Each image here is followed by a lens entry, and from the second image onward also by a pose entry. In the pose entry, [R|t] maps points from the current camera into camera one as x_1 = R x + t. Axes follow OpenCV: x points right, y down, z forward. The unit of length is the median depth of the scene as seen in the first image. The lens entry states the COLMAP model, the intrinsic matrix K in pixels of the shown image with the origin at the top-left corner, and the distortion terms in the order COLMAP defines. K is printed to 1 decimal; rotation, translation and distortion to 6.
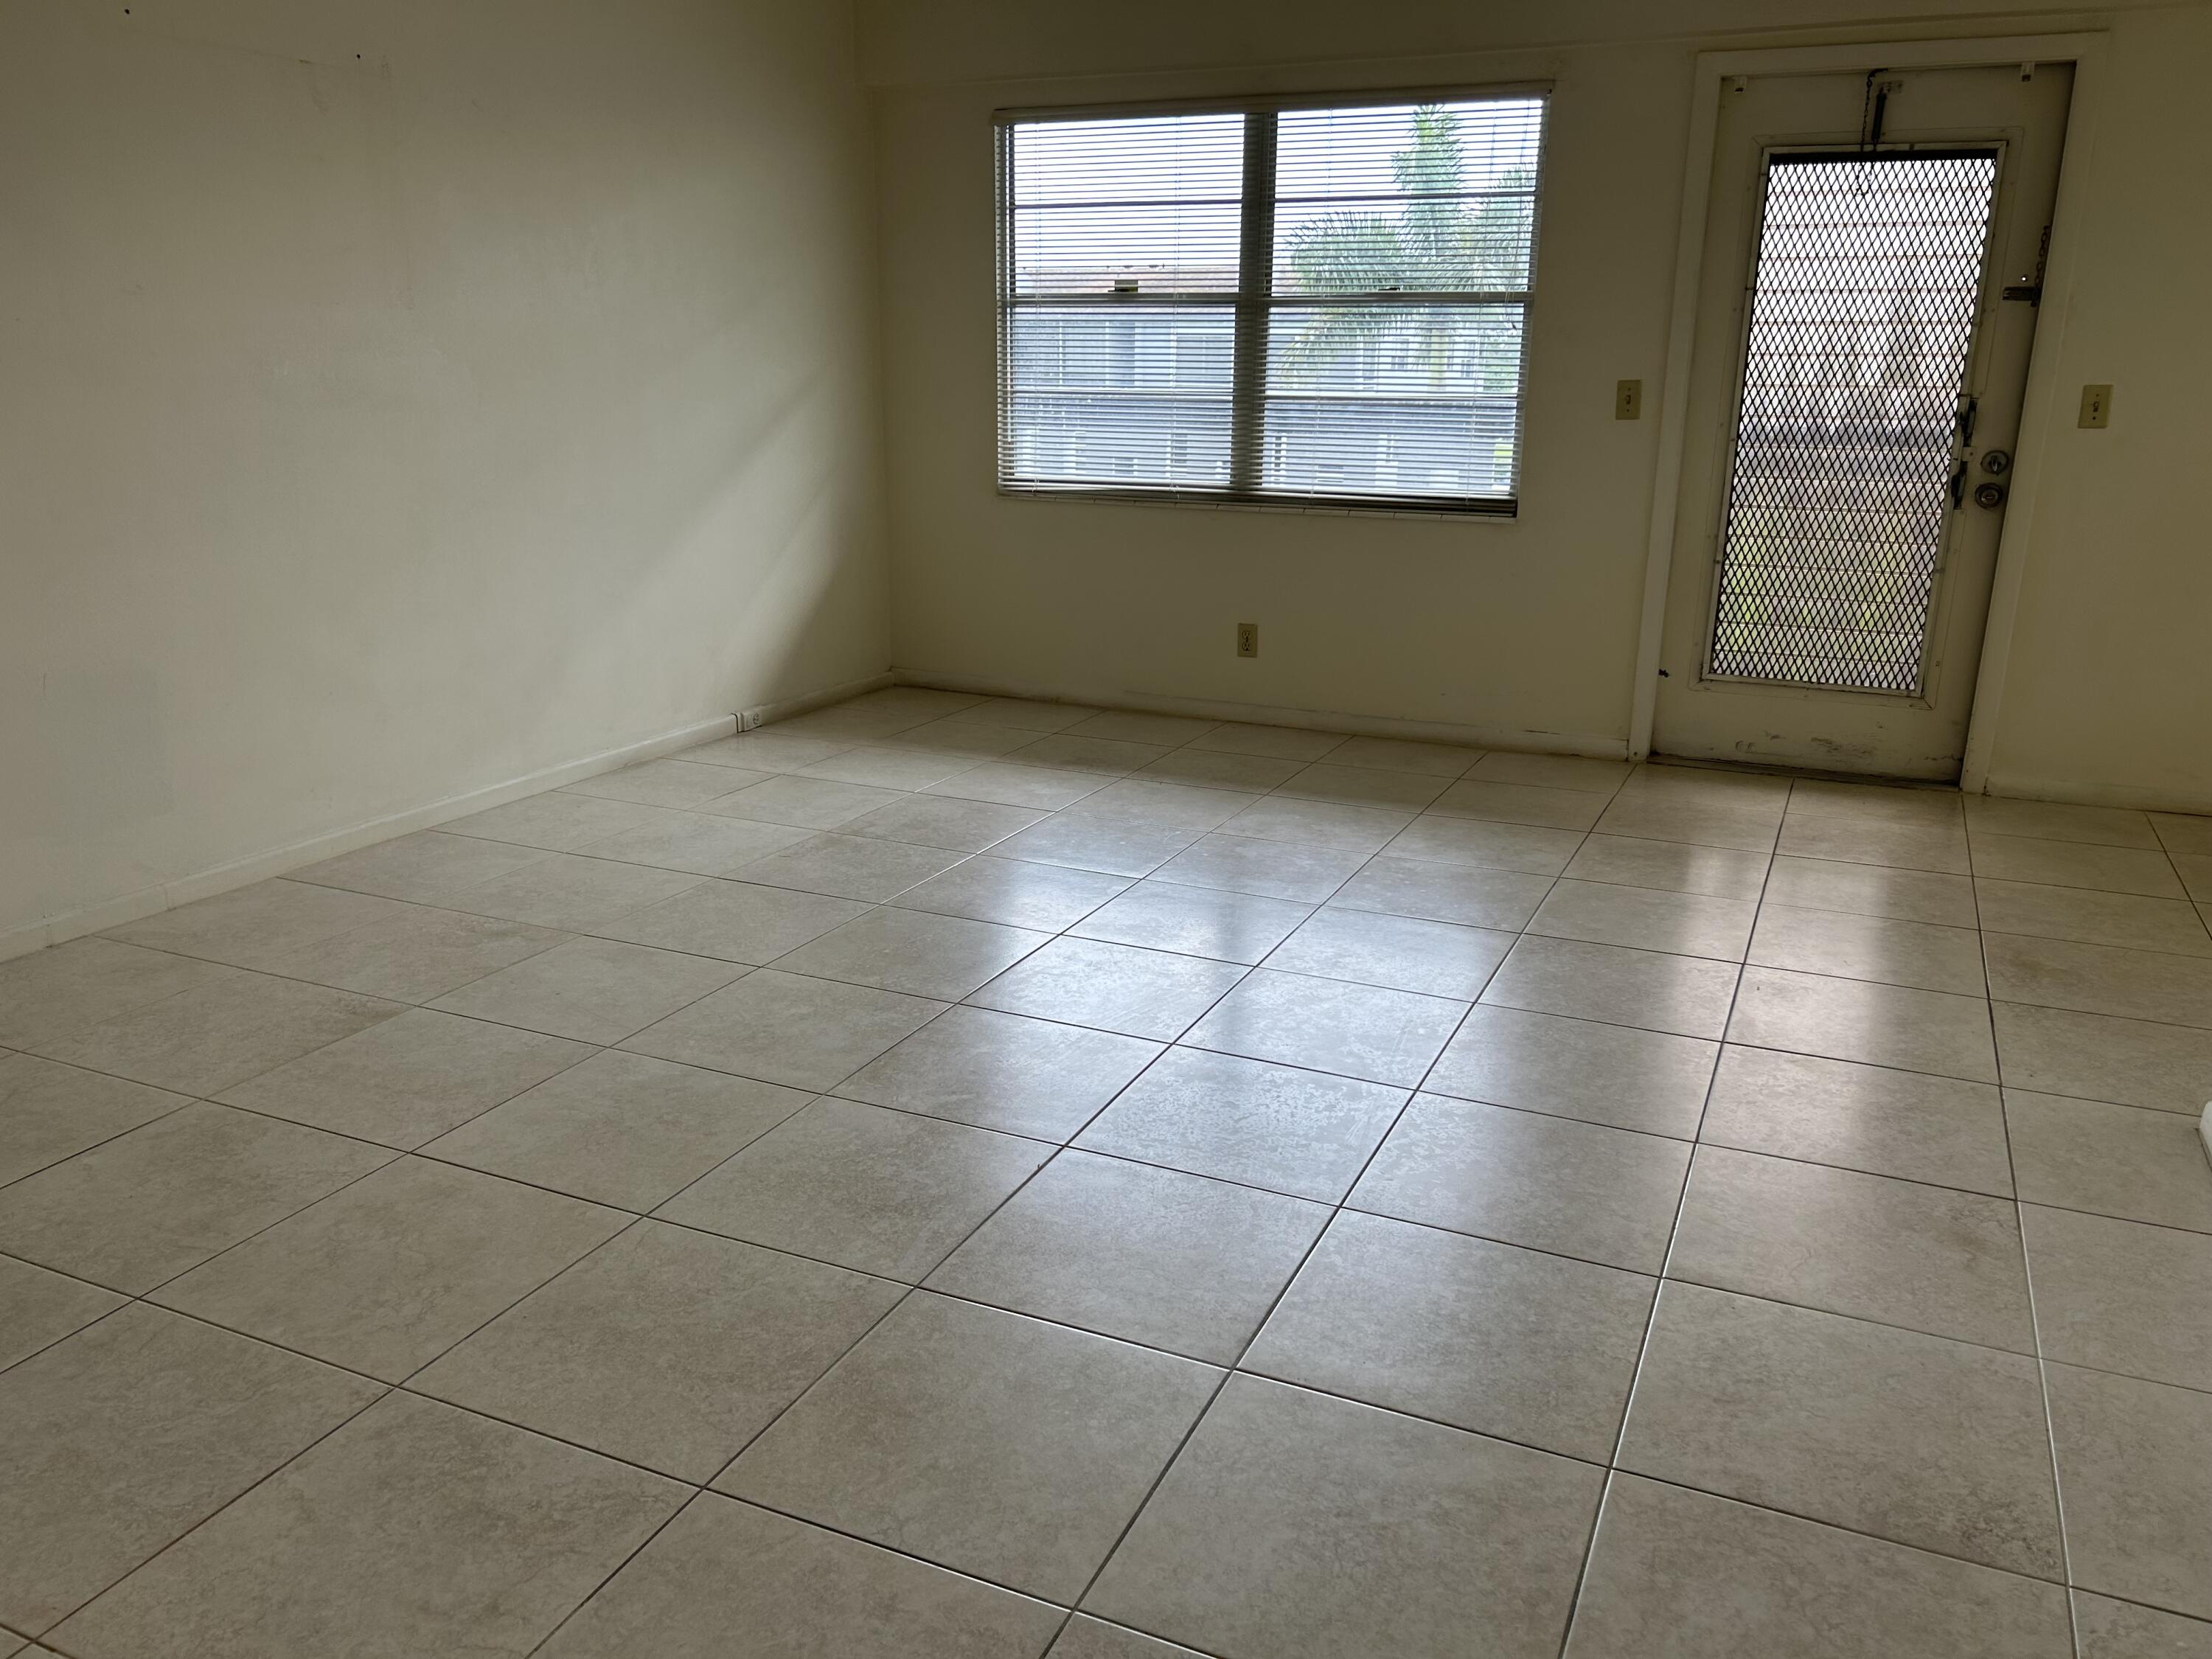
lens RADIAL K [[1695.5, 0, 1106.0], [0, 1695.5, 829.5], [0, 0, 1]] dist [0.007277, -0.003511]
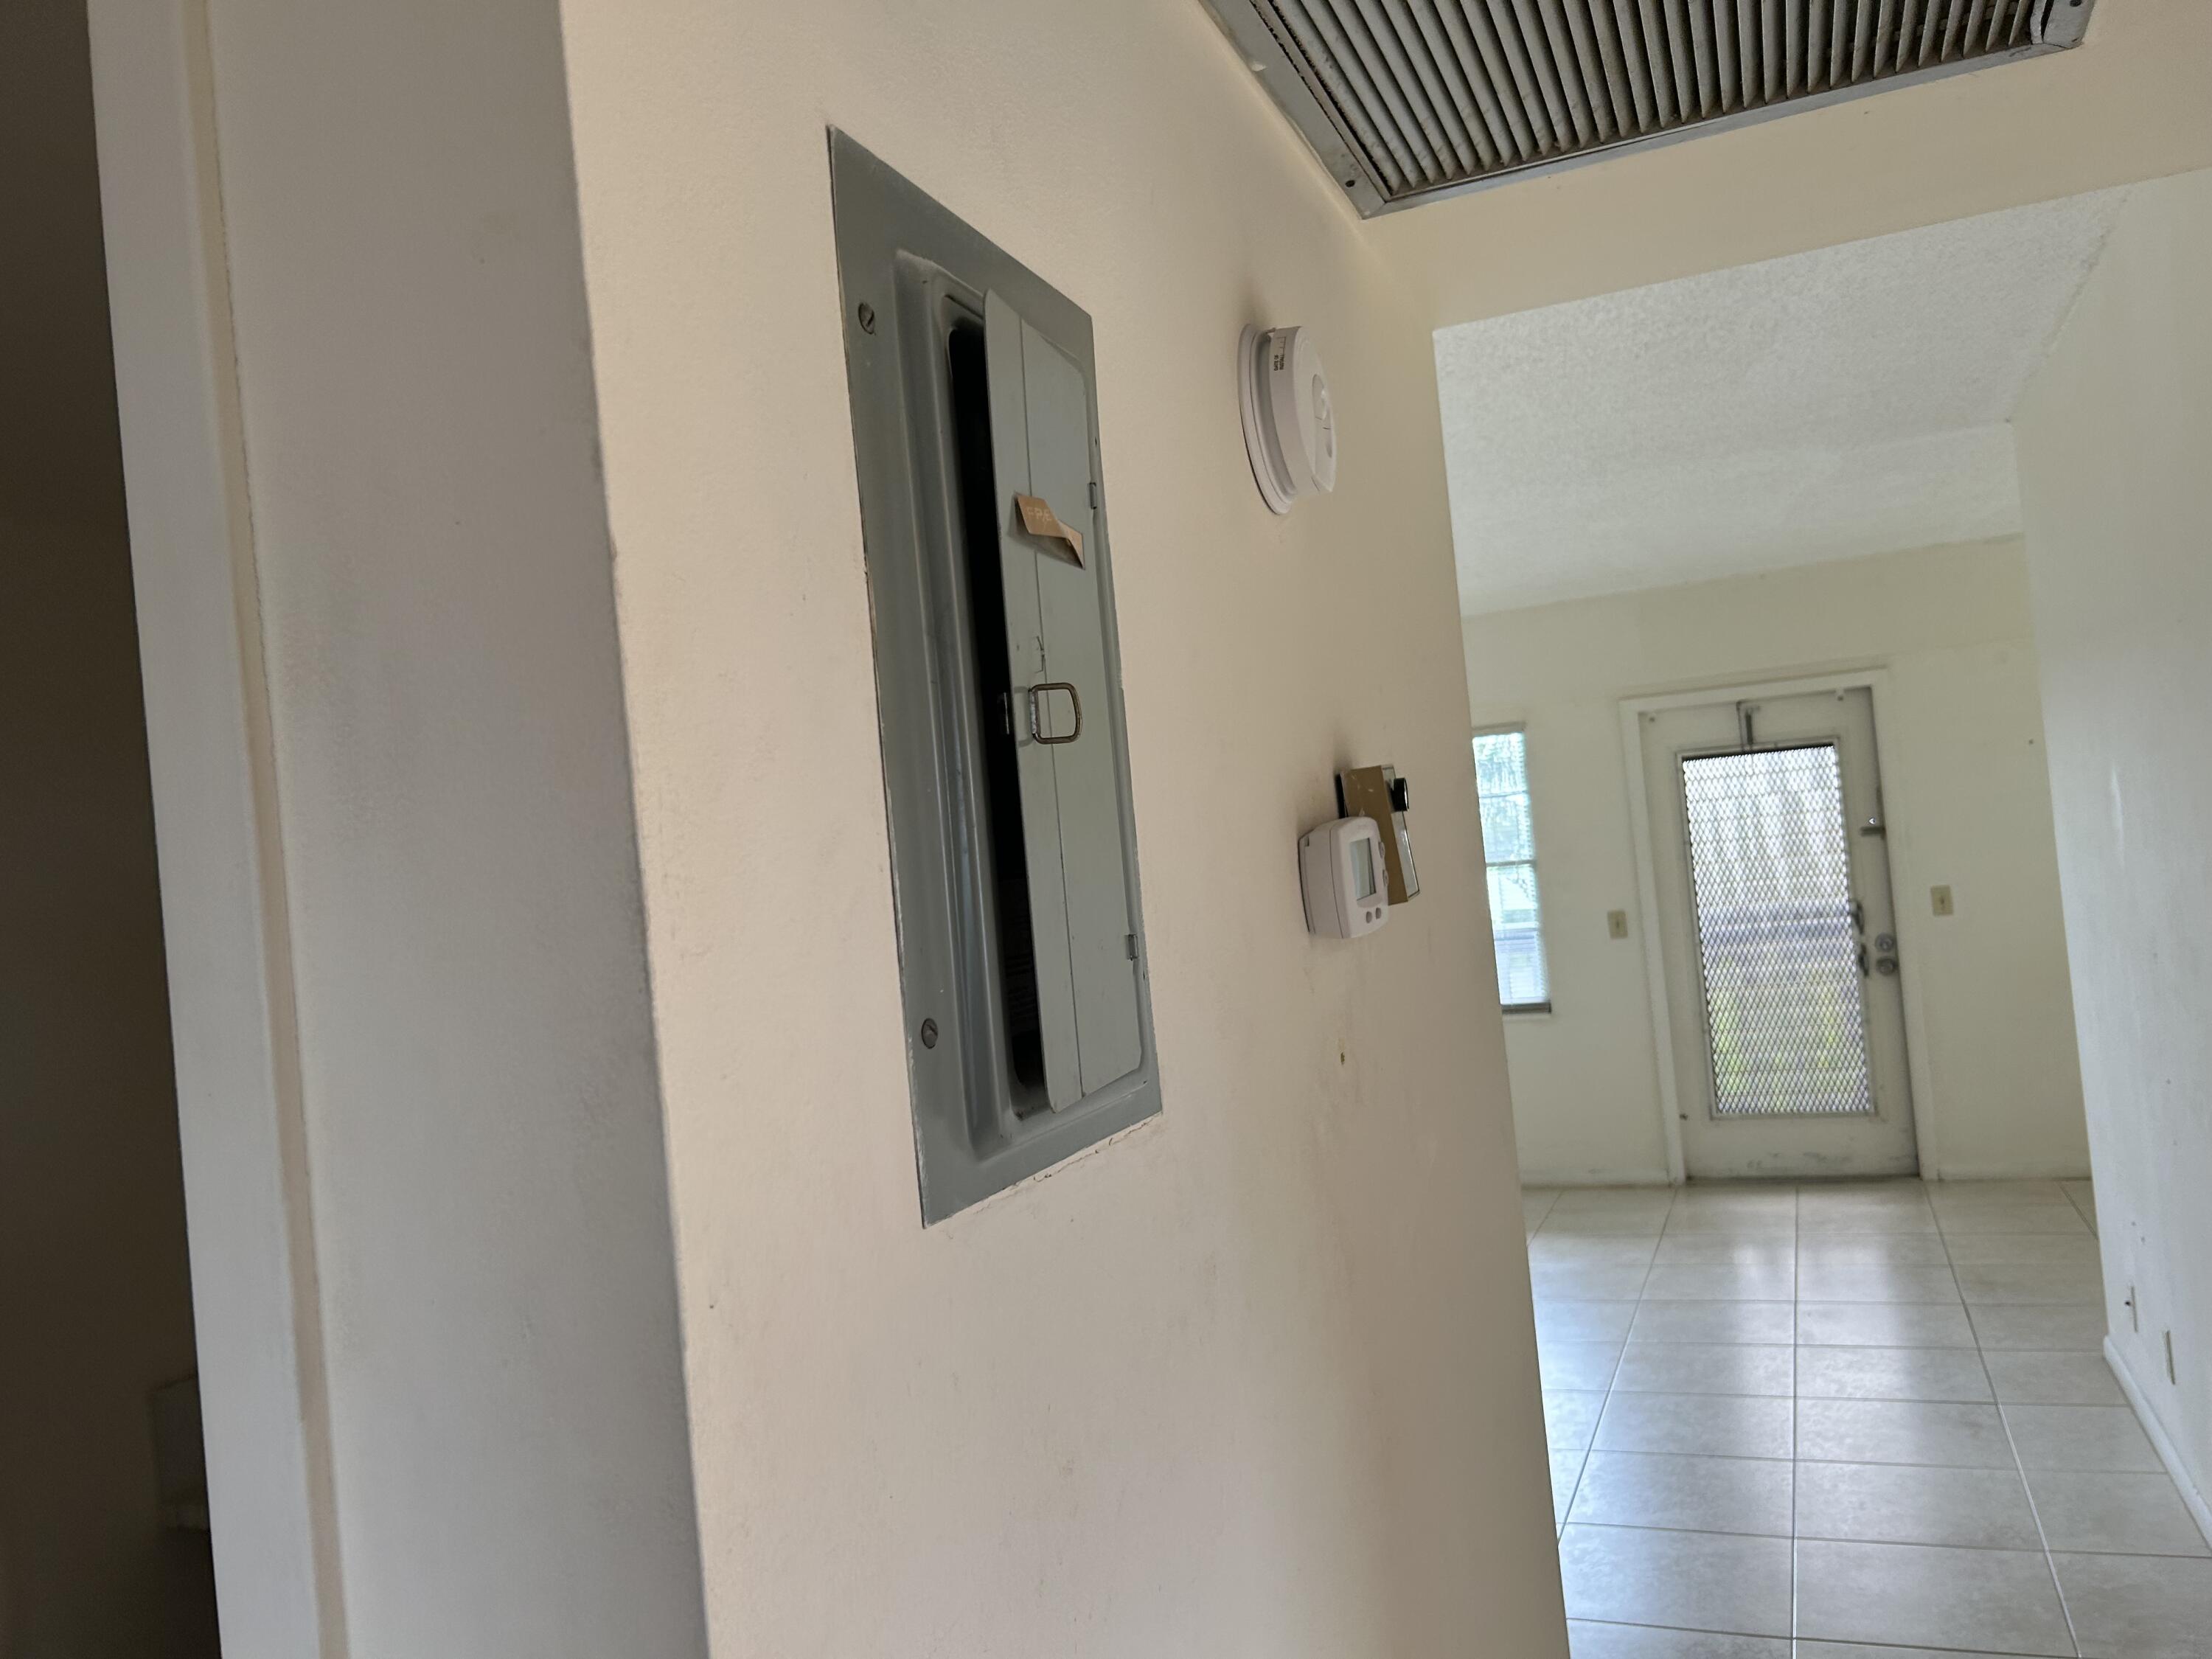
lens RADIAL K [[1662.6, 0, 1106.0], [0, 1662.6, 829.5], [0, 0, 1]] dist [0.051902, -0.055545]
pose [[0.994164, -0.102599, 0.033331, -0.162468], [0.107876, 0.947455, -0.301152, 0.046596], [-0.000682, 0.302990, 0.952994, -0.366908]]
